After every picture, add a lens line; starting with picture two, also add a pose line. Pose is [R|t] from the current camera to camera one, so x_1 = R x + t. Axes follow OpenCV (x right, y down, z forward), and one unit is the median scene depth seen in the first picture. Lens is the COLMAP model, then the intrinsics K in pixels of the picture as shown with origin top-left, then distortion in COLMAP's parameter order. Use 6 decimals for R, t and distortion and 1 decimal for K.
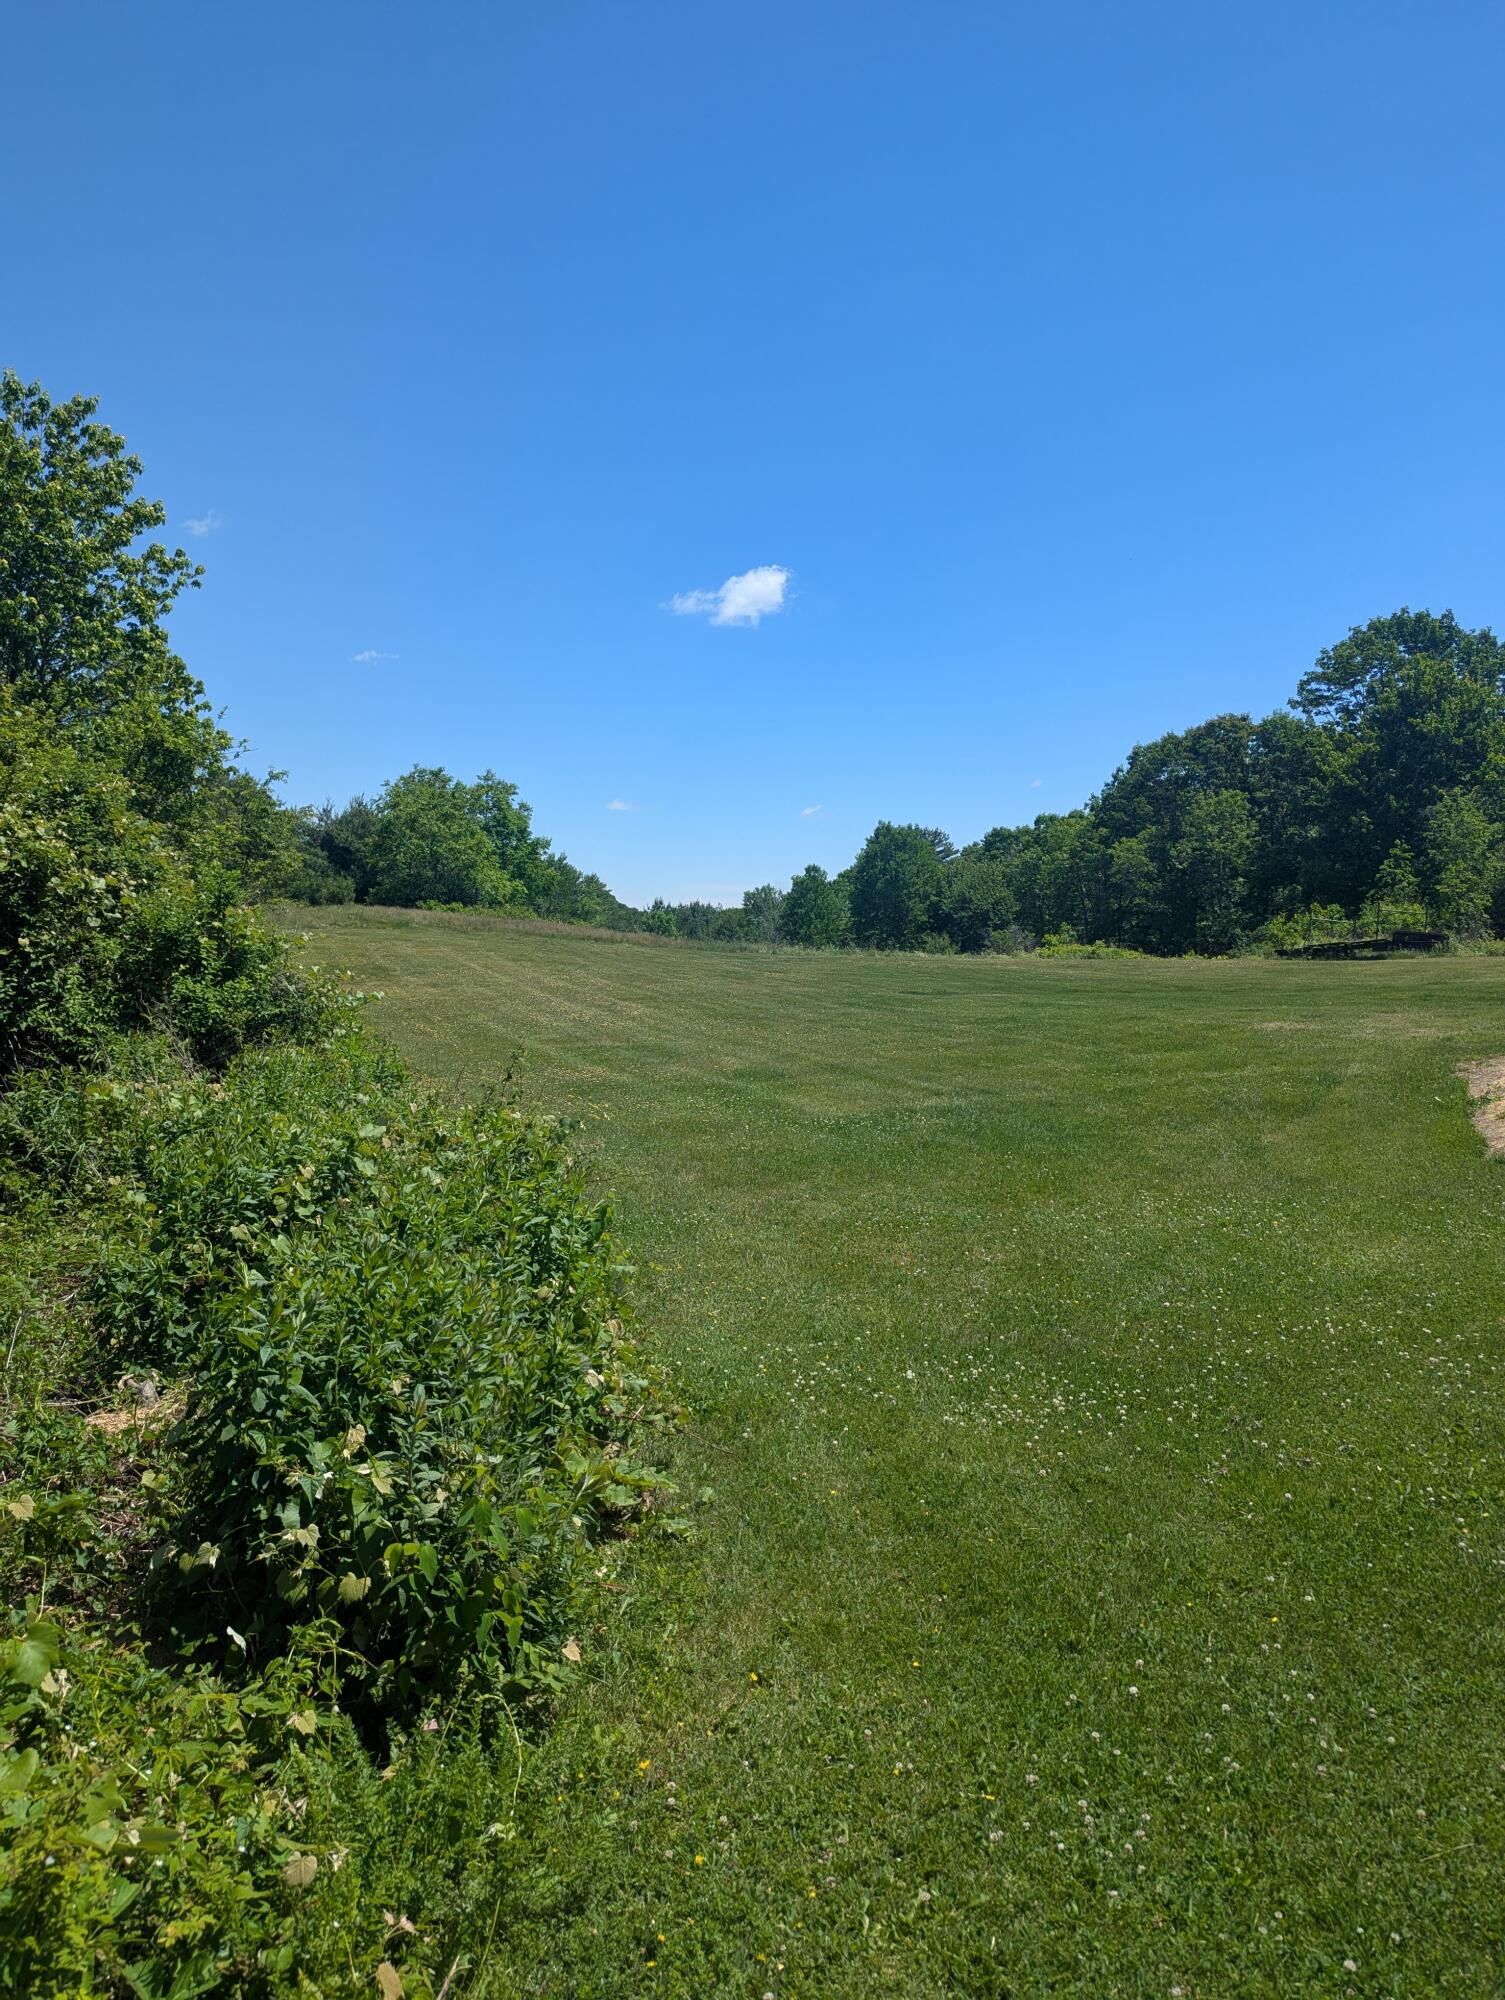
lens RADIAL K [[1398.2, 0, 752.5], [0, 1398.2, 1000.0], [0, 0, 1]] dist [0.060707, -0.061294]
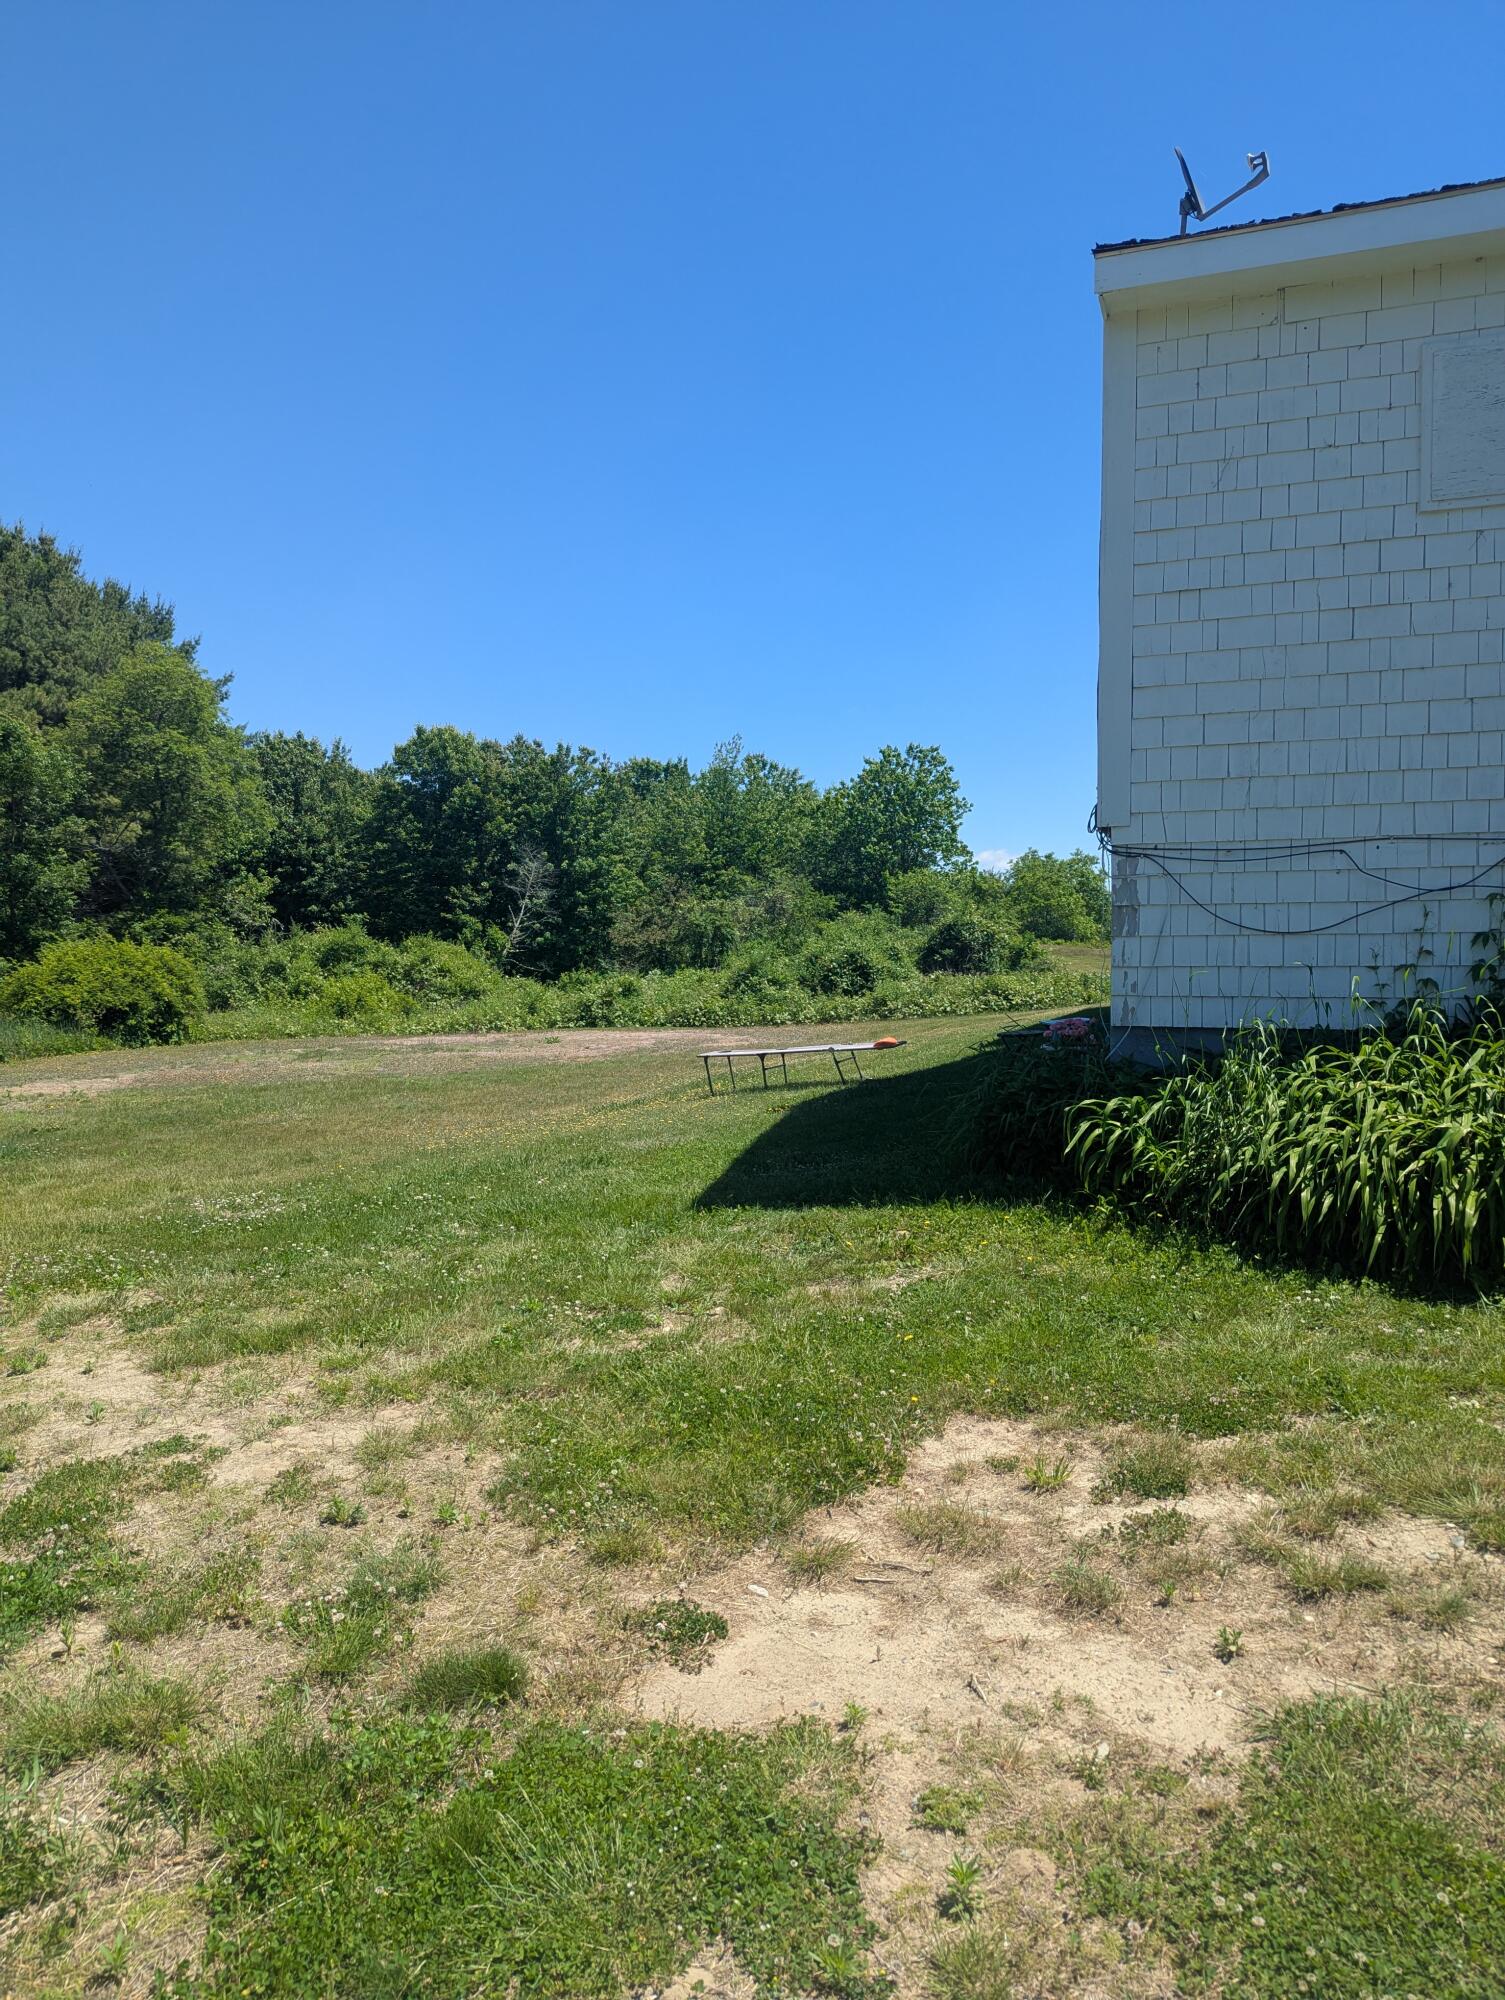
lens RADIAL K [[1398.2, 0, 752.5], [0, 1398.2, 1000.0], [0, 0, 1]] dist [0.060707, -0.061294]
pose [[0.920901, 0.011623, -0.389624, 0.100037], [-0.020133, 0.999639, -0.017767, 0.041930], [0.389277, 0.024206, 0.920803, -0.664675]]
